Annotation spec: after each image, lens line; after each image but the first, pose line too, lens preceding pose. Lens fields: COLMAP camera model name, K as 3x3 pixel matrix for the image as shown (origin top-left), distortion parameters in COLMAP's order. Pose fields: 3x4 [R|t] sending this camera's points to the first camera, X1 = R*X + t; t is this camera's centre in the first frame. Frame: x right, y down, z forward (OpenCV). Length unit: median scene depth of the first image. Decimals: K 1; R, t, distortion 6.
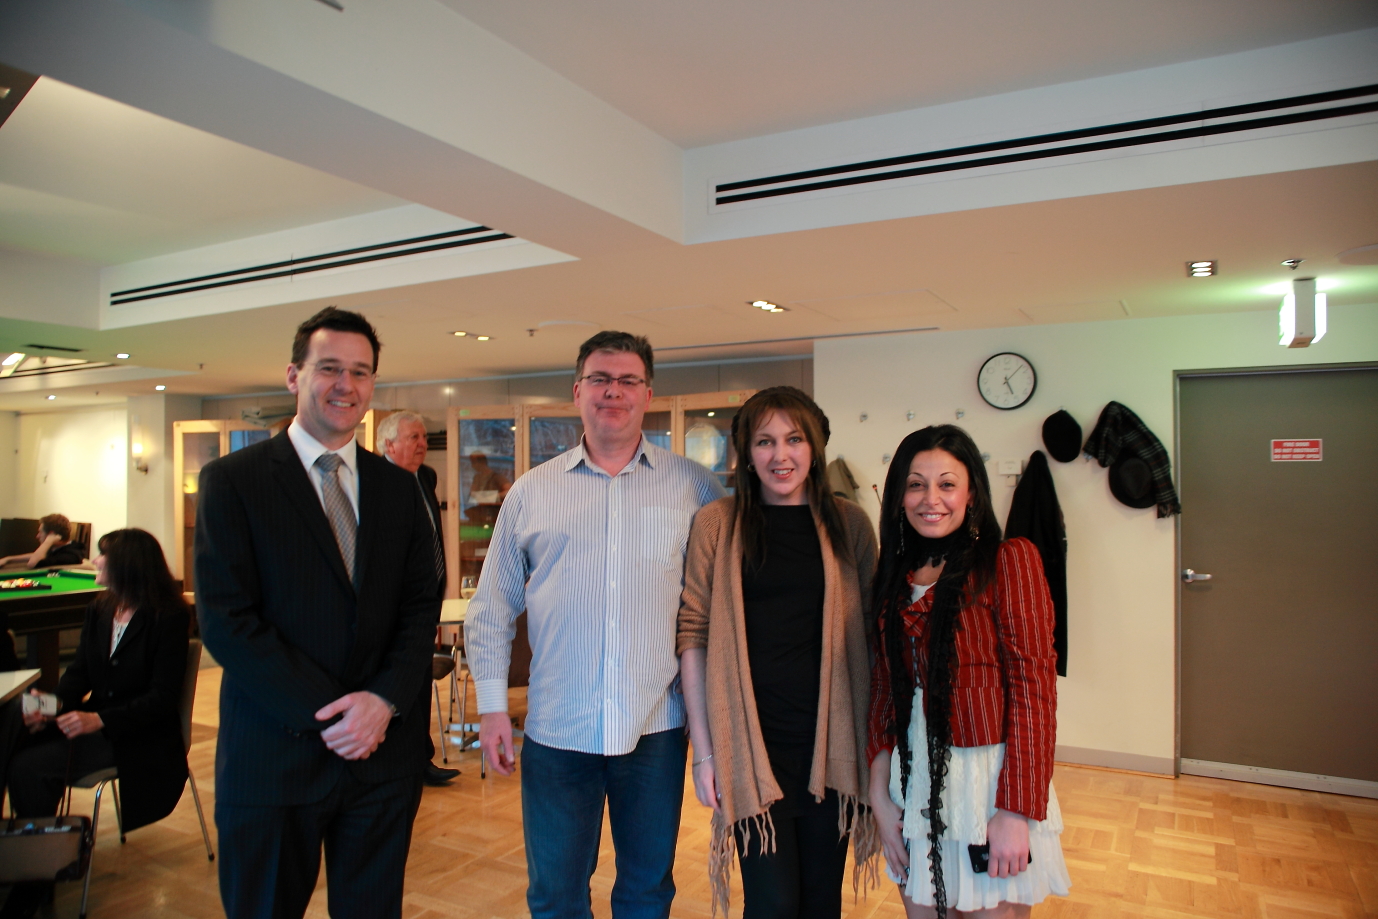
lens RADIAL K [[925.6, 0, 700.4], [0, 925.6, 453.7], [0, 0, 1]] dist [-0.065764, 0.027203]
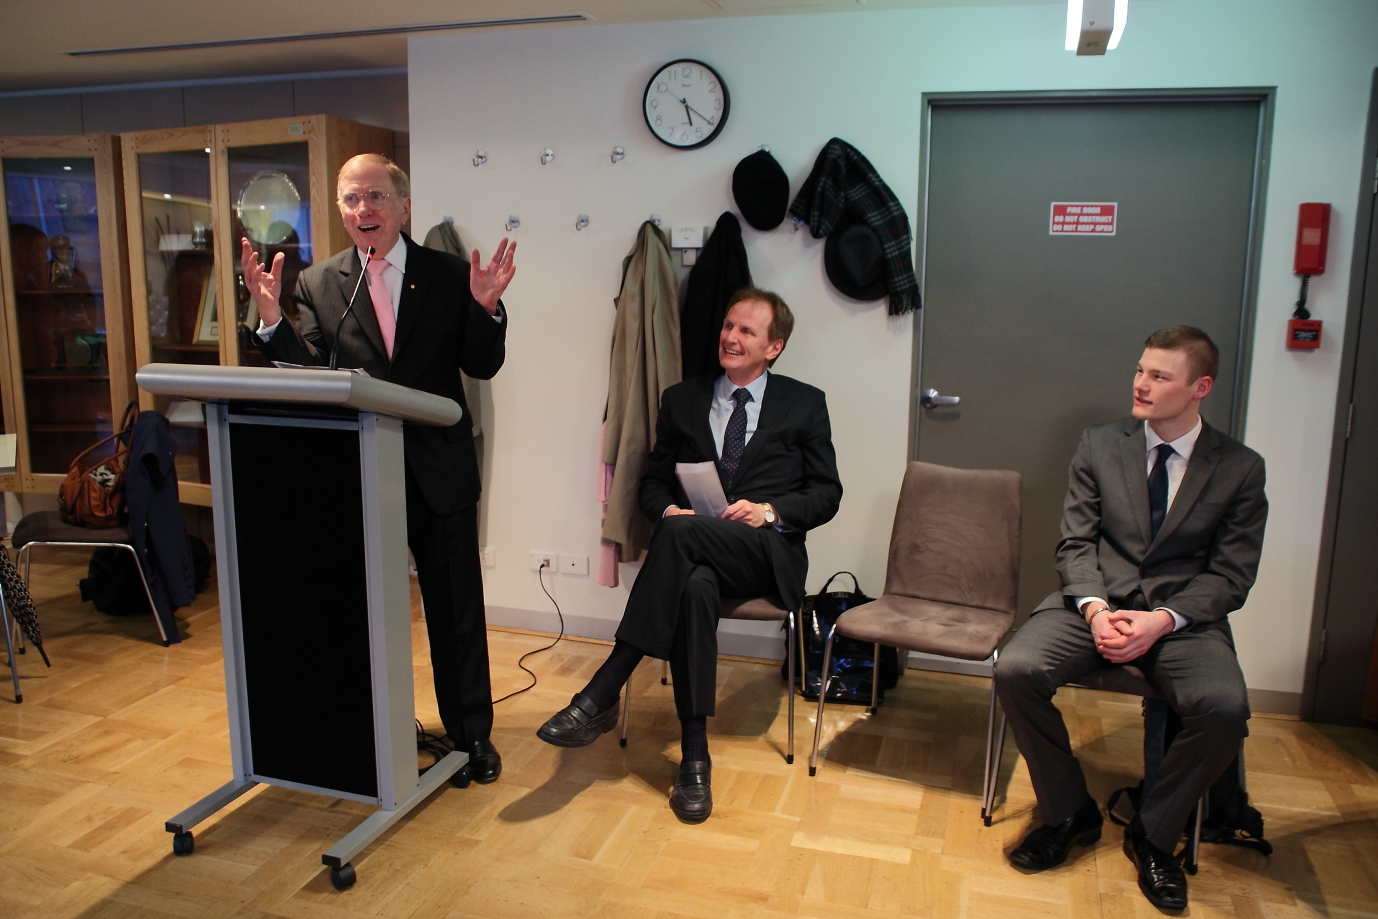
lens RADIAL K [[1148.9, 0, 678.4], [0, 1148.9, 462.7], [0, 0, 1]] dist [-0.060798, -0.014959]
pose [[0.975638, -0.028452, 0.217534, 0.154301], [-0.014505, 0.981019, 0.193366, 0.015110], [-0.218907, -0.191810, 0.956707, 0.189239]]
